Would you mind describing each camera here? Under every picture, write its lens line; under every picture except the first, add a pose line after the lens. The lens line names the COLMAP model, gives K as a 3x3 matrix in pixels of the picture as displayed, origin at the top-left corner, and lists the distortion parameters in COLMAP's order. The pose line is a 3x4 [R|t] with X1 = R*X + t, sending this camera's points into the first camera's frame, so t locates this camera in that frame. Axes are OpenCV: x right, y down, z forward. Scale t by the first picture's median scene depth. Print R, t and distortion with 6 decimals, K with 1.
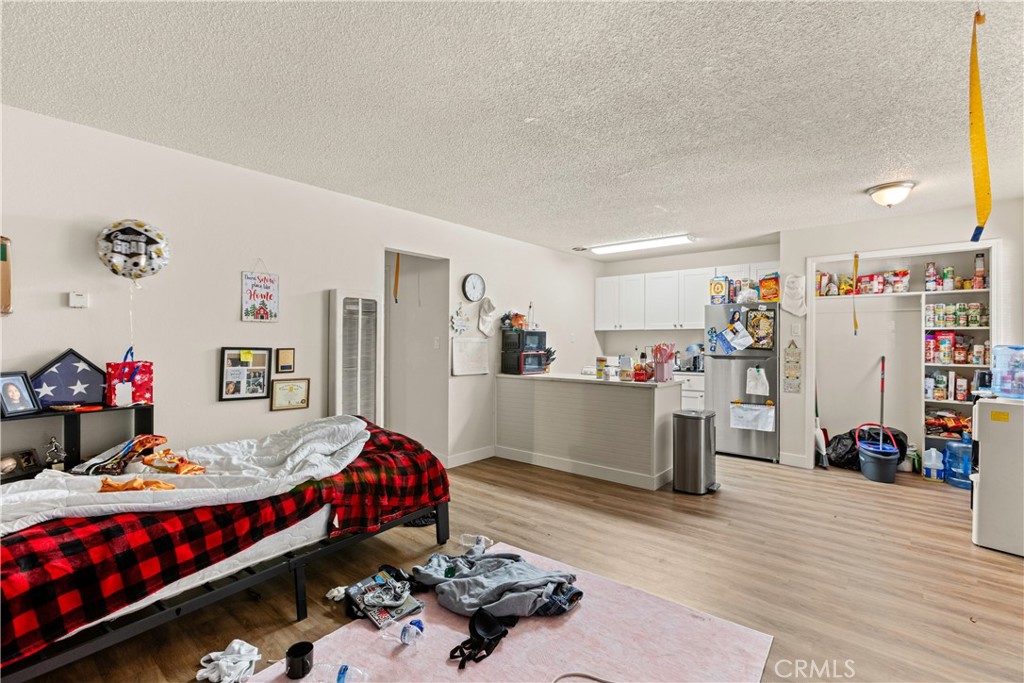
lens RADIAL K [[460.6, 0, 512.0], [0, 460.6, 341.5], [0, 0, 1]] dist [-0.002072, 0.000031]
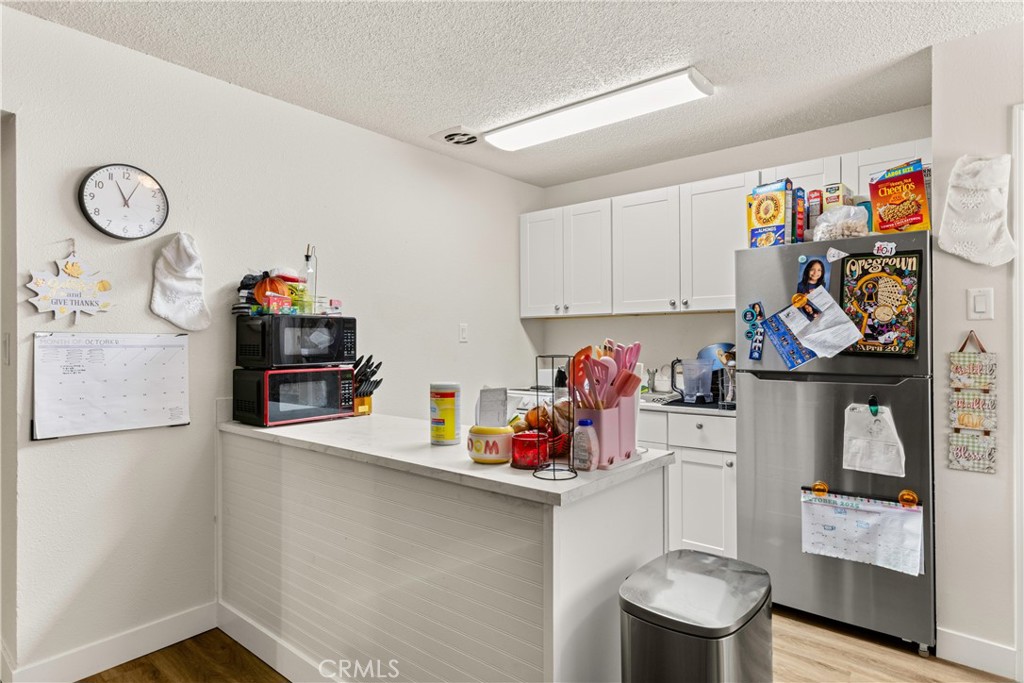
lens RADIAL K [[536.9, 0, 512.0], [0, 536.9, 341.5], [0, 0, 1]] dist [0.002904, 0.000515]
pose [[0.999913, -0.010799, -0.007526, 0.230081], [0.010830, 0.999933, 0.004036, -0.000422], [0.007482, -0.004118, 0.999964, 0.537221]]
